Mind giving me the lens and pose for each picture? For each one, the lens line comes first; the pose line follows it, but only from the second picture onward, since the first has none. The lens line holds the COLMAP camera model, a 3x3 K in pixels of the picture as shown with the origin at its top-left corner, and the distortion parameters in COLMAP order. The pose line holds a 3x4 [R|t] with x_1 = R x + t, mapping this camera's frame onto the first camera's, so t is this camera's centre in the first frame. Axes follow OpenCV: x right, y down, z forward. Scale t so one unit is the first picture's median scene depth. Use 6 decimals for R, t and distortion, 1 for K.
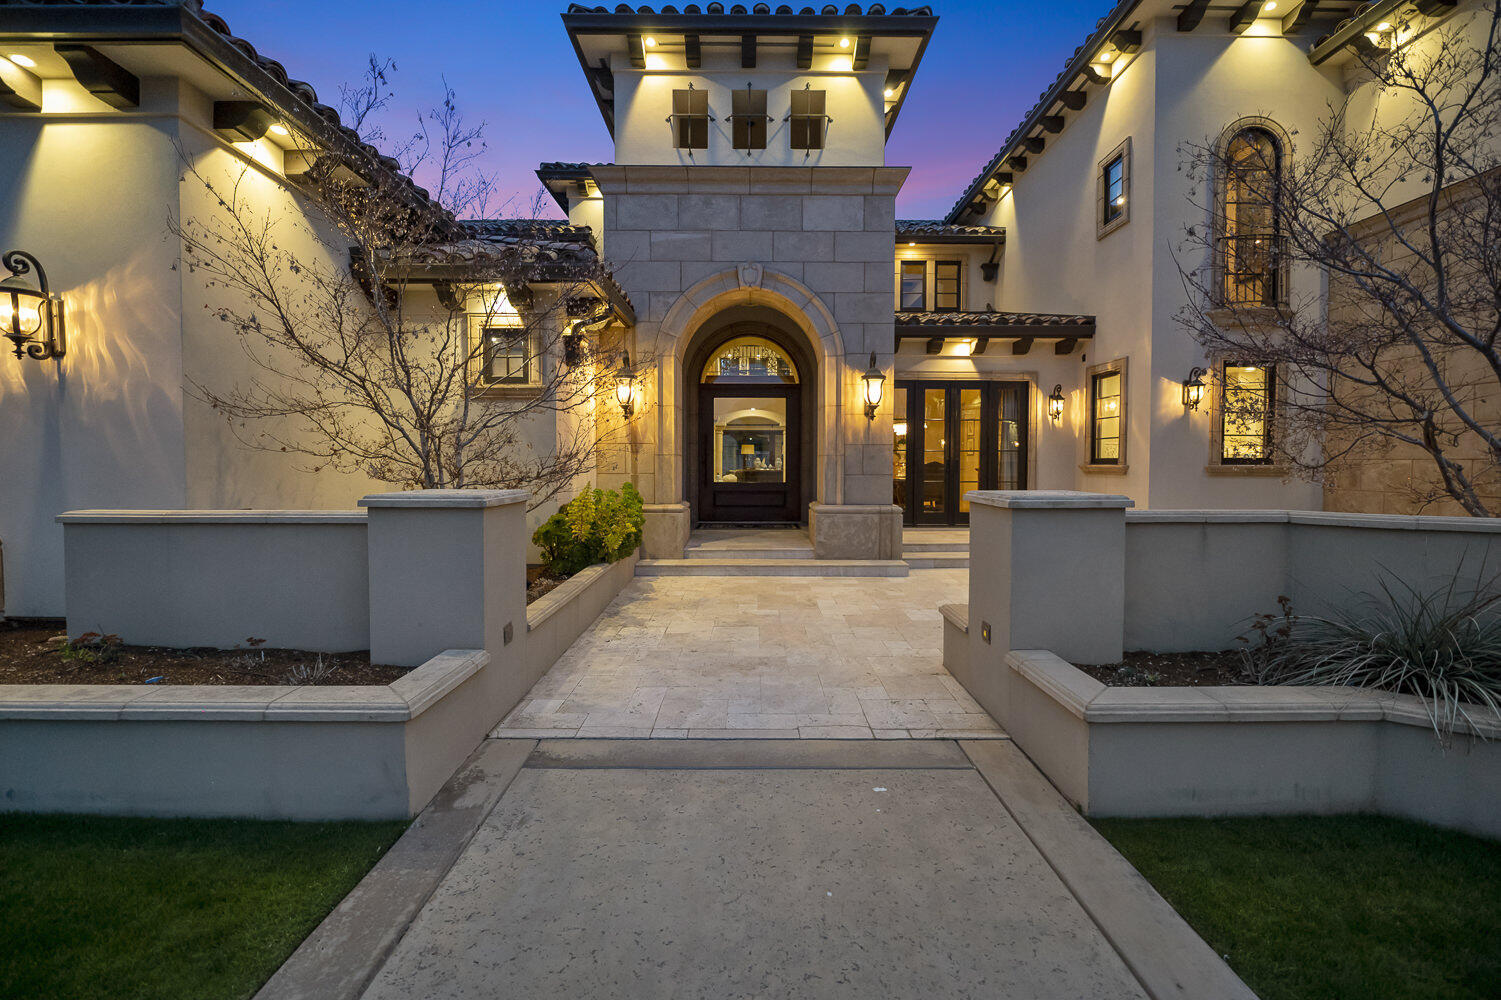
lens RADIAL K [[602.2, 0, 753.5], [0, 602.2, 488.2], [0, 0, 1]] dist [-0.012089, -0.000173]
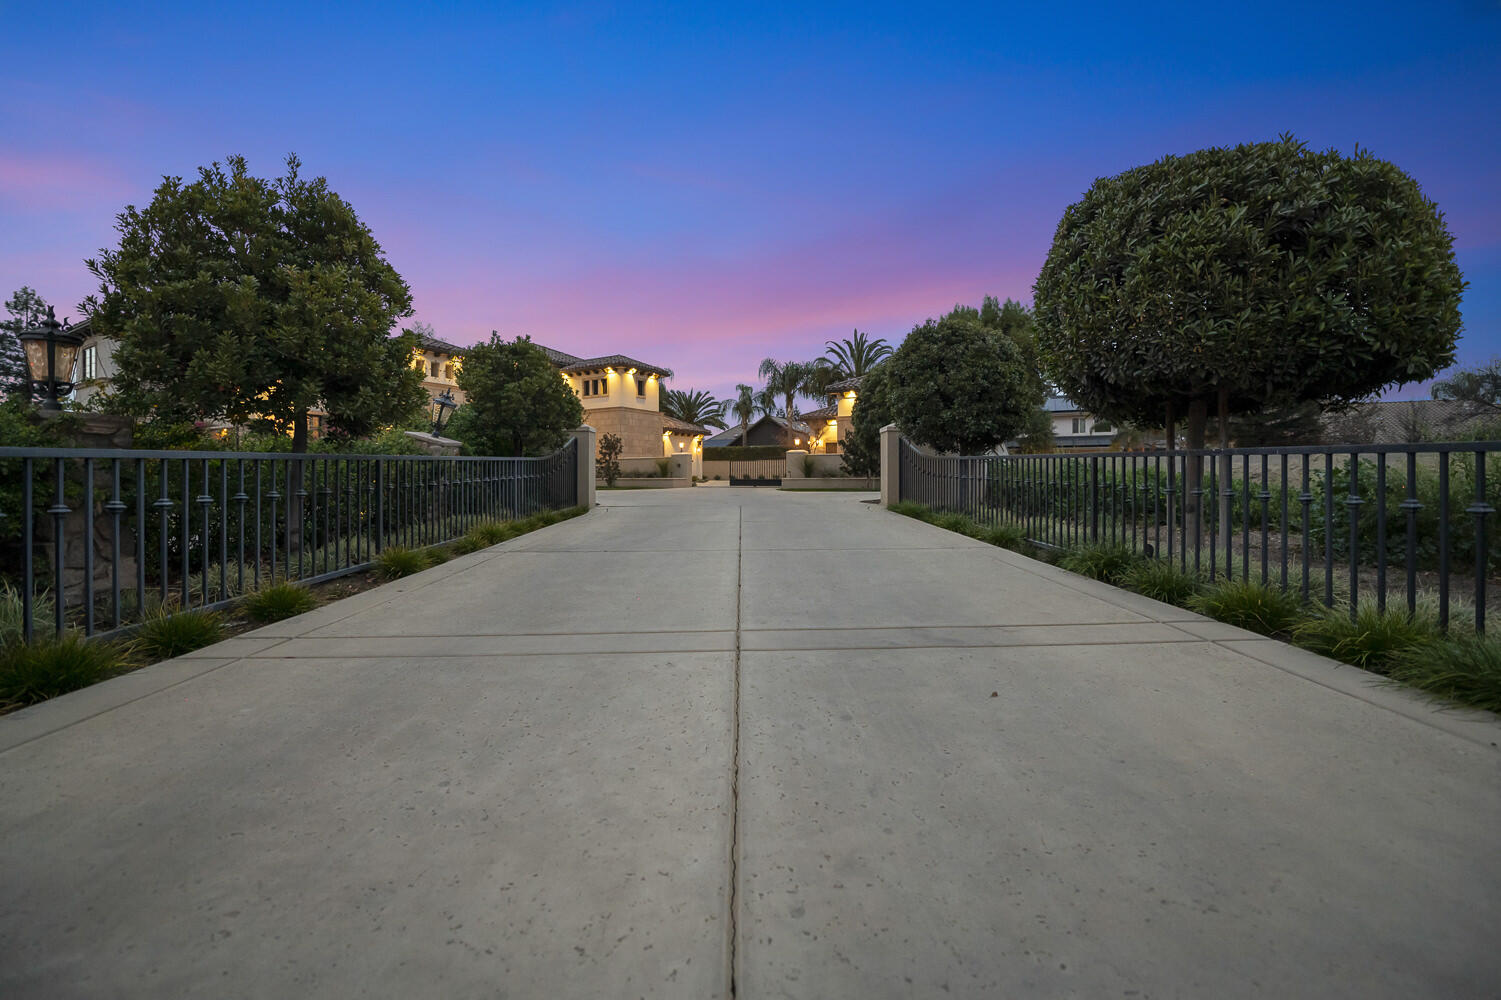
lens RADIAL K [[602.2, 0, 753.5], [0, 602.2, 488.2], [0, 0, 1]] dist [-0.012089, -0.000173]
pose [[0.503165, -0.020869, 0.863938, -2.214940], [0.040336, 0.999186, 0.000644, 0.215056], [-0.863248, 0.034524, 0.503598, -2.548621]]
